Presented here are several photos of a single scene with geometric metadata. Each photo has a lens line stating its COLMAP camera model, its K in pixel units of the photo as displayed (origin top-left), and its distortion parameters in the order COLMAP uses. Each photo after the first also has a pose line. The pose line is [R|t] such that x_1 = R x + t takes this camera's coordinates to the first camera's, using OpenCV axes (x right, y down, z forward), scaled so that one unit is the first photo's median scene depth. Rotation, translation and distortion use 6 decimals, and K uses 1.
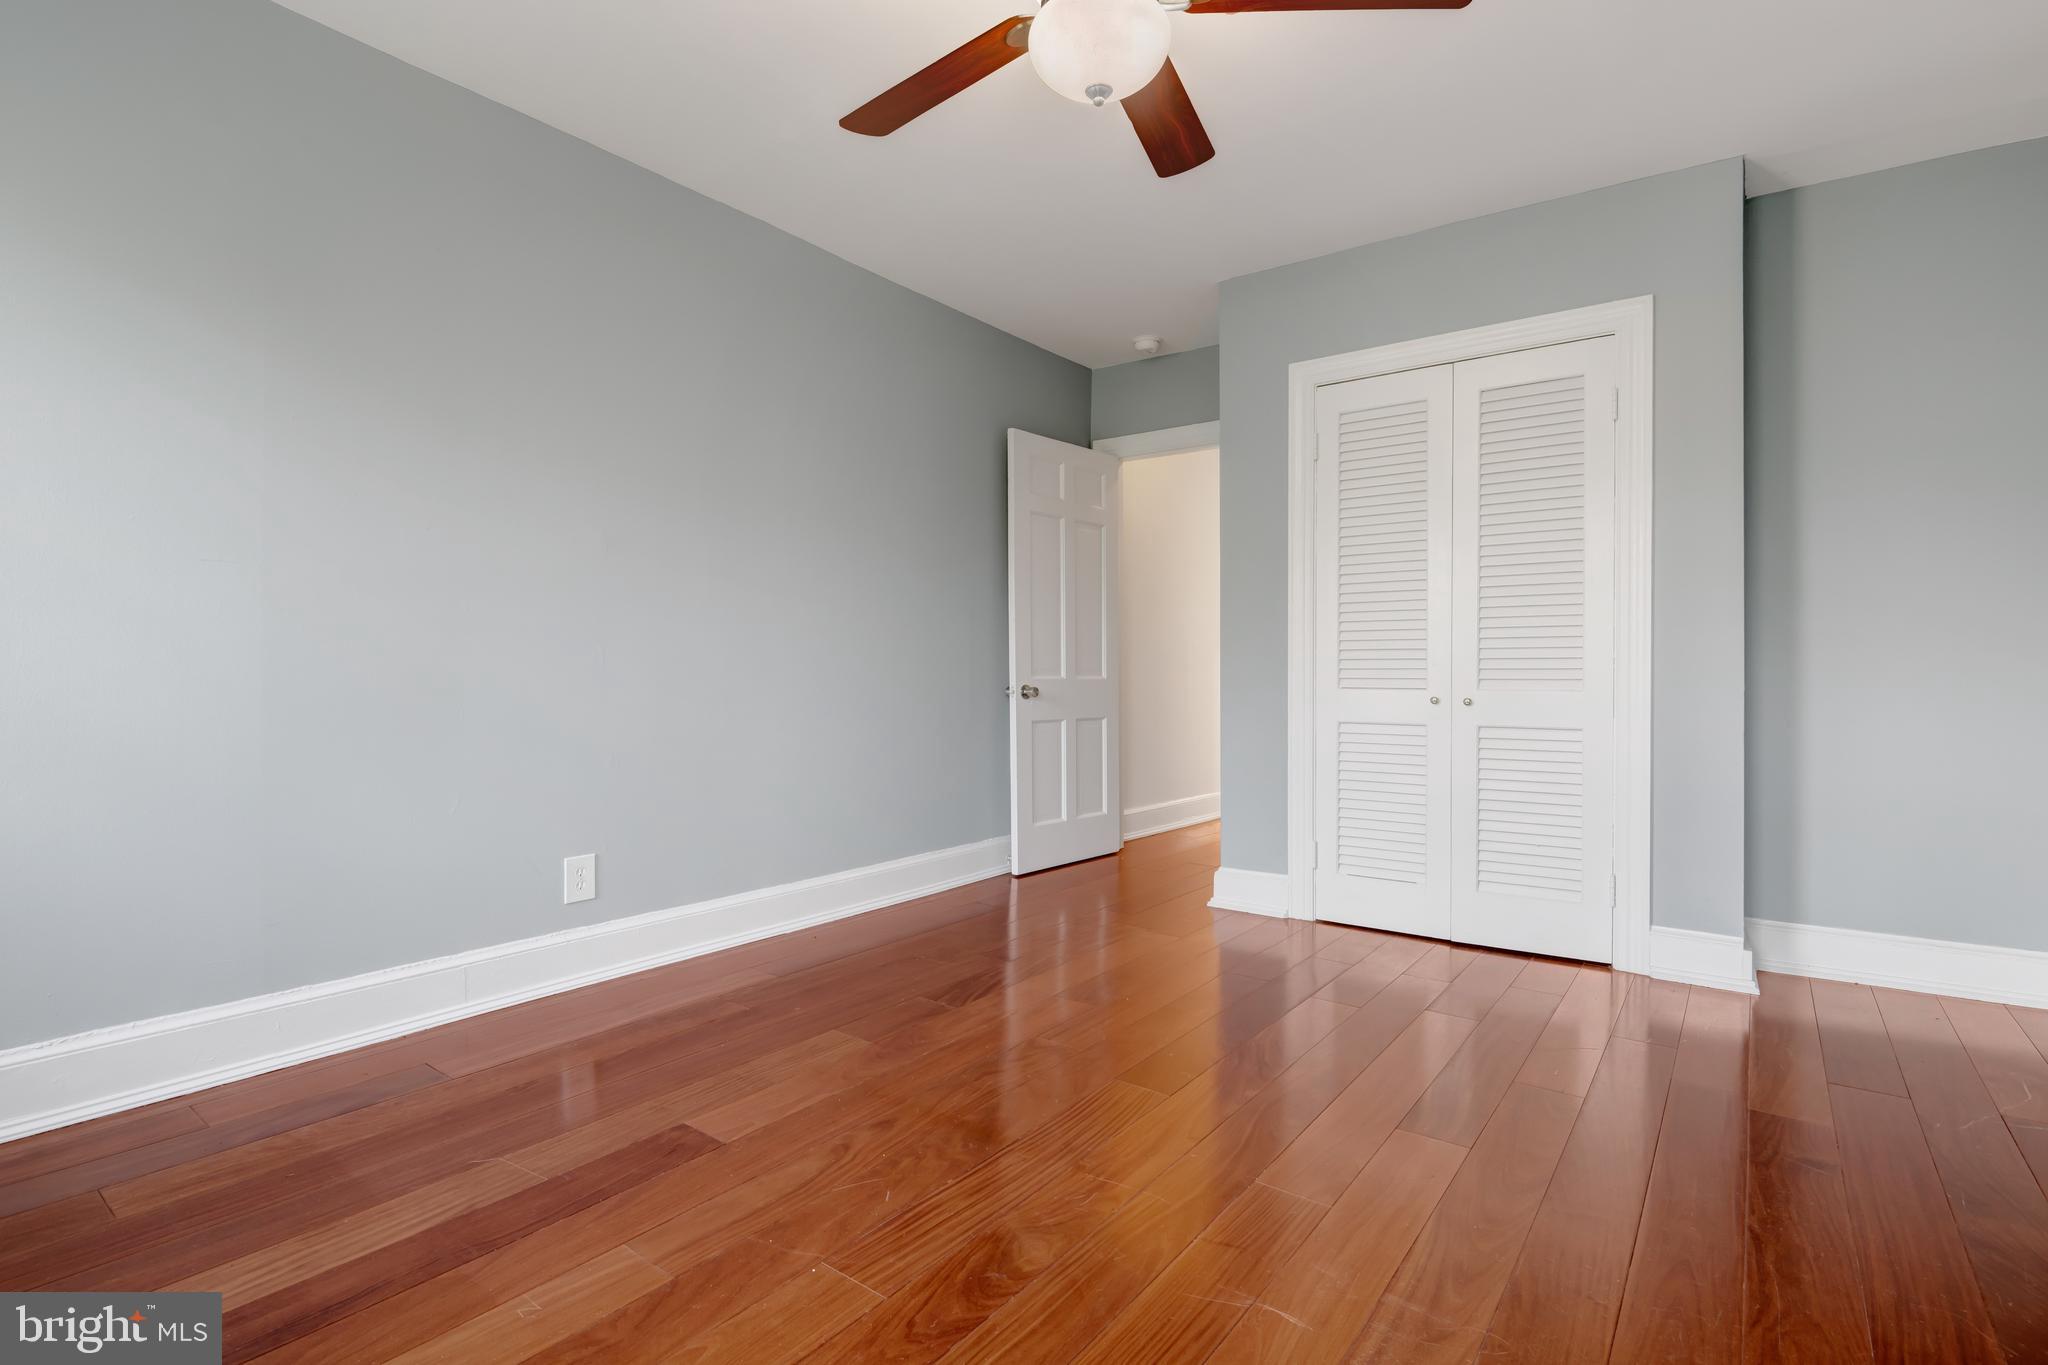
lens RADIAL K [[969.7, 0, 1022.1], [0, 969.7, 674.3], [0, 0, 1]] dist [0.002322, -0.000440]
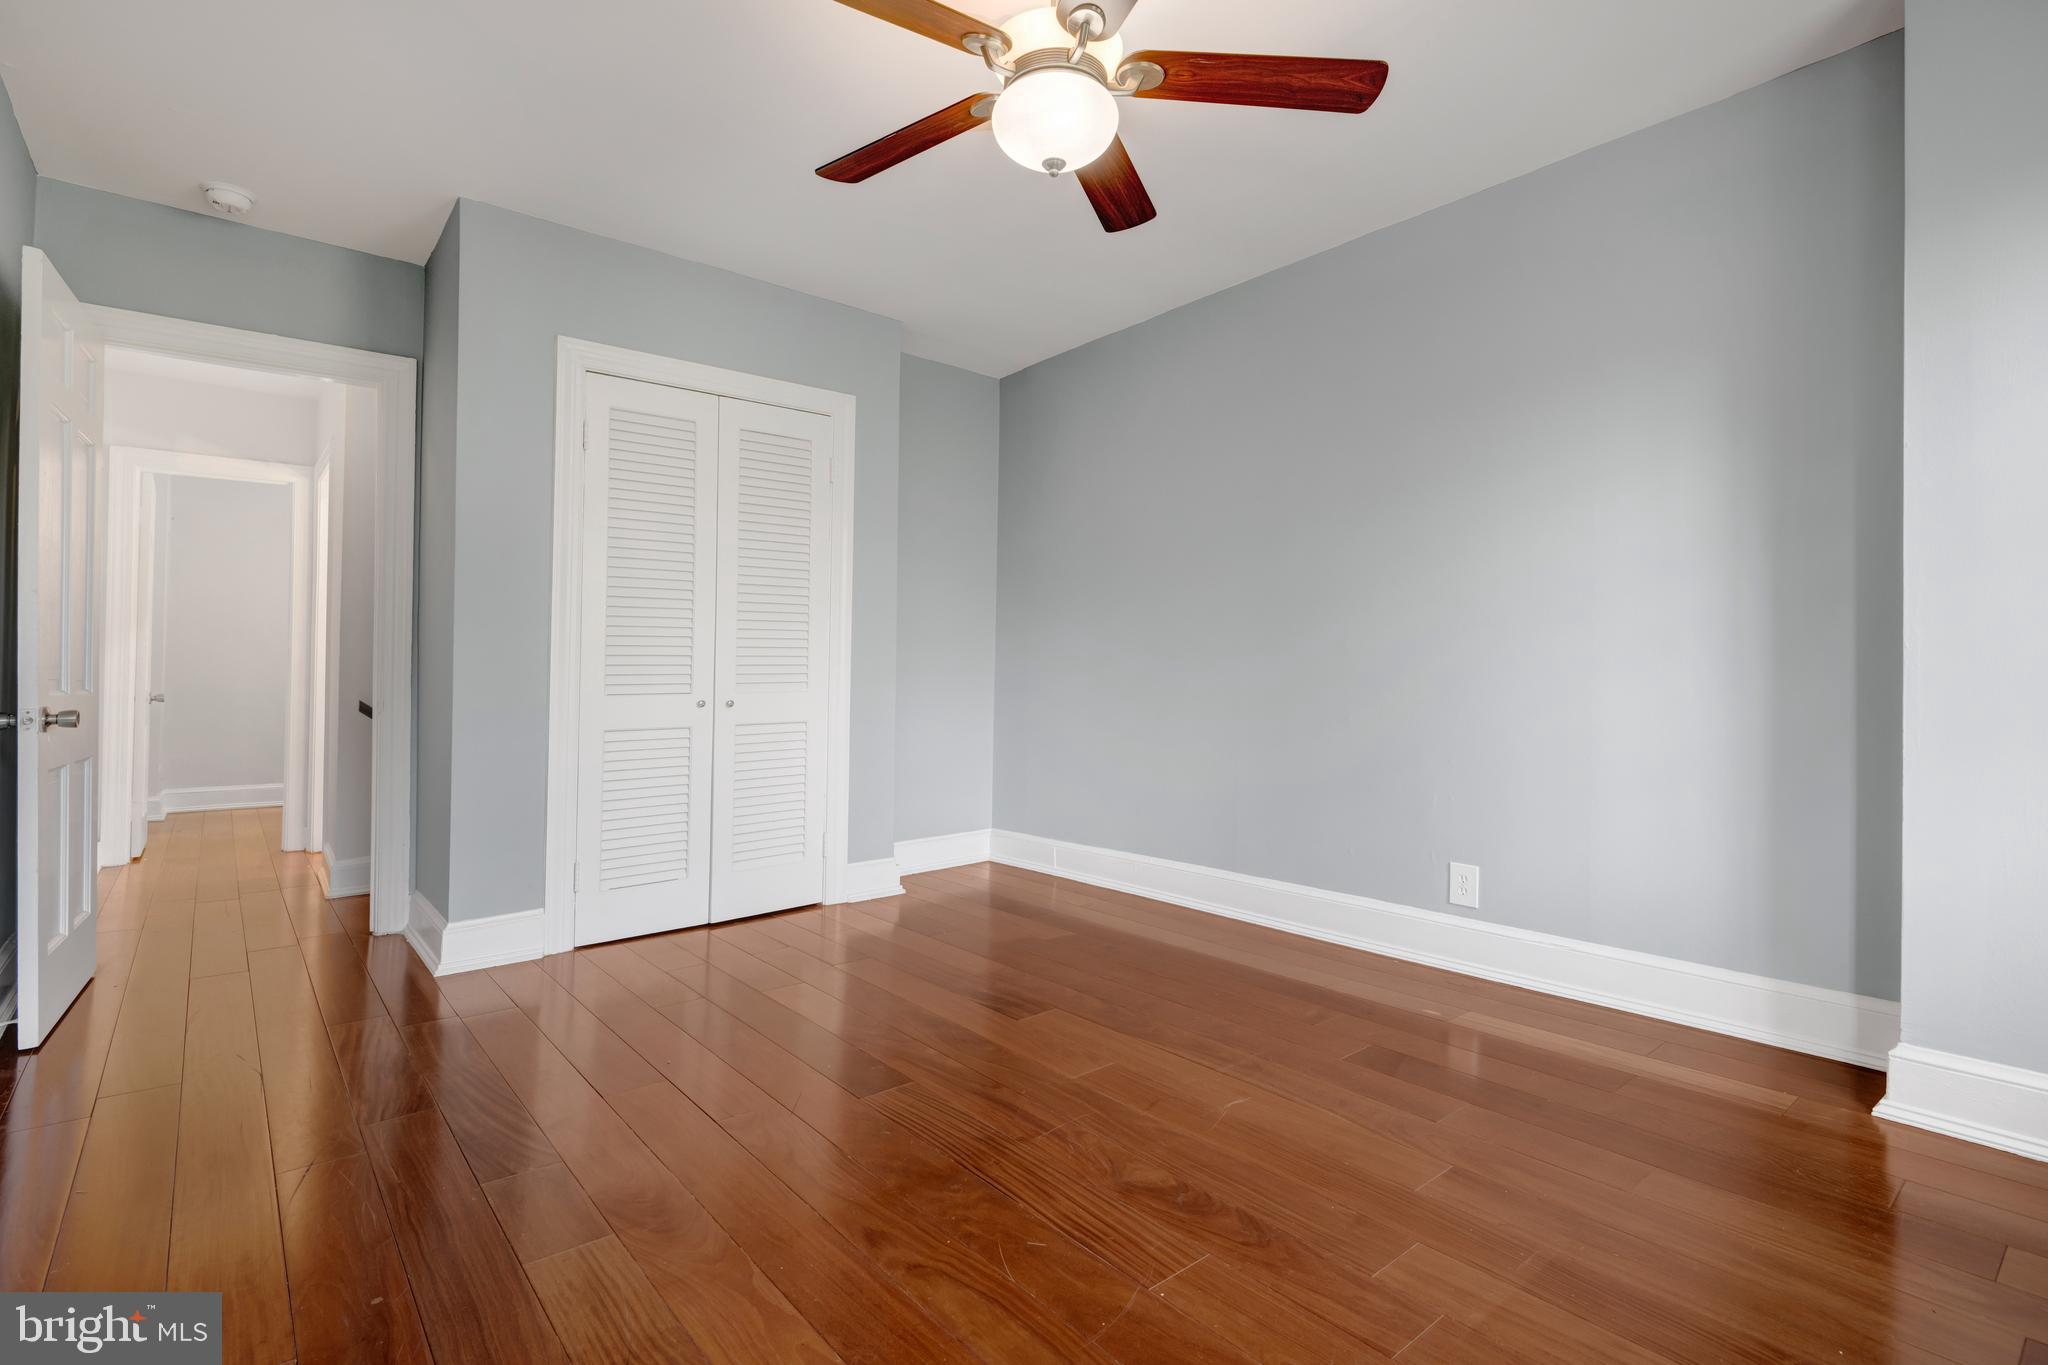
lens RADIAL K [[969.7, 0, 1018.7], [0, 969.7, 674.0], [0, 0, 1]] dist [0.002322, -0.000440]
pose [[0.236642, -0.006427, 0.971576, -0.547087], [0.007189, 0.999962, 0.004864, -0.008641], [-0.971570, 0.005833, 0.236680, 0.413093]]
